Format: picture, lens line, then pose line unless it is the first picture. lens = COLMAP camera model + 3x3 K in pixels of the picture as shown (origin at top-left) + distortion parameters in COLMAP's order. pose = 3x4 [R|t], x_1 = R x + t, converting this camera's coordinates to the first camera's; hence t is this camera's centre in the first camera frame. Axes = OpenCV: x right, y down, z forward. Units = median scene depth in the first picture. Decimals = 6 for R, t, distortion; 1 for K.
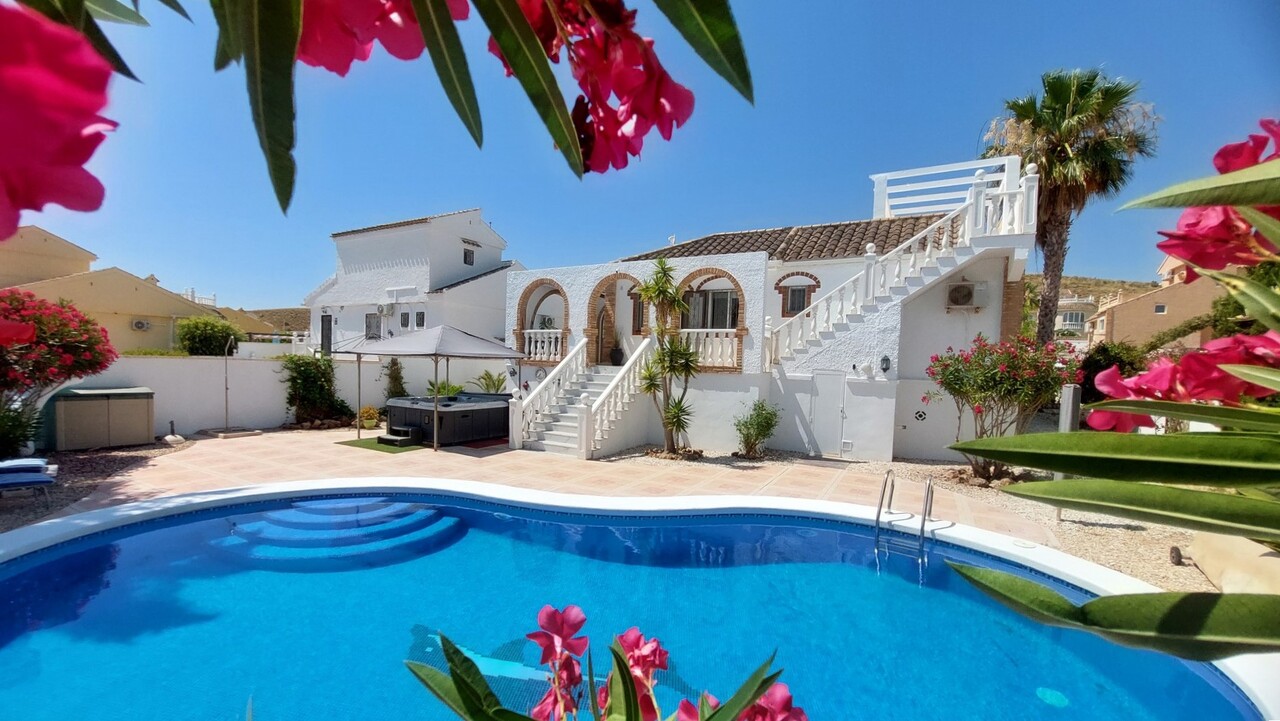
lens RADIAL K [[520.0, 0, 619.7], [0, 520.0, 385.1], [0, 0, 1]] dist [-0.003550, -0.000223]
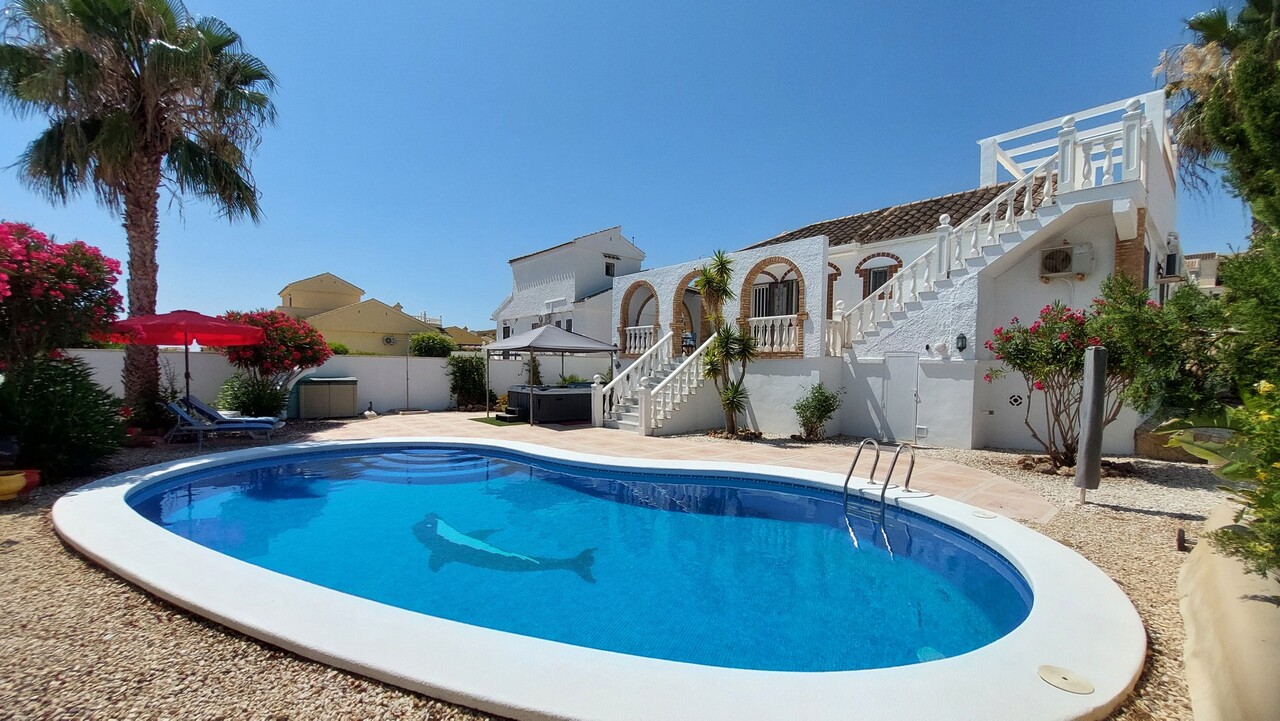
lens RADIAL K [[502.0, 0, 625.2], [0, 502.0, 383.5], [0, 0, 1]] dist [-0.011514, -0.000488]
pose [[0.938983, -0.007348, -0.343884, 0.243892], [0.002282, 0.999883, -0.015136, 0.041830], [0.343955, 0.013428, 0.938890, -0.033860]]
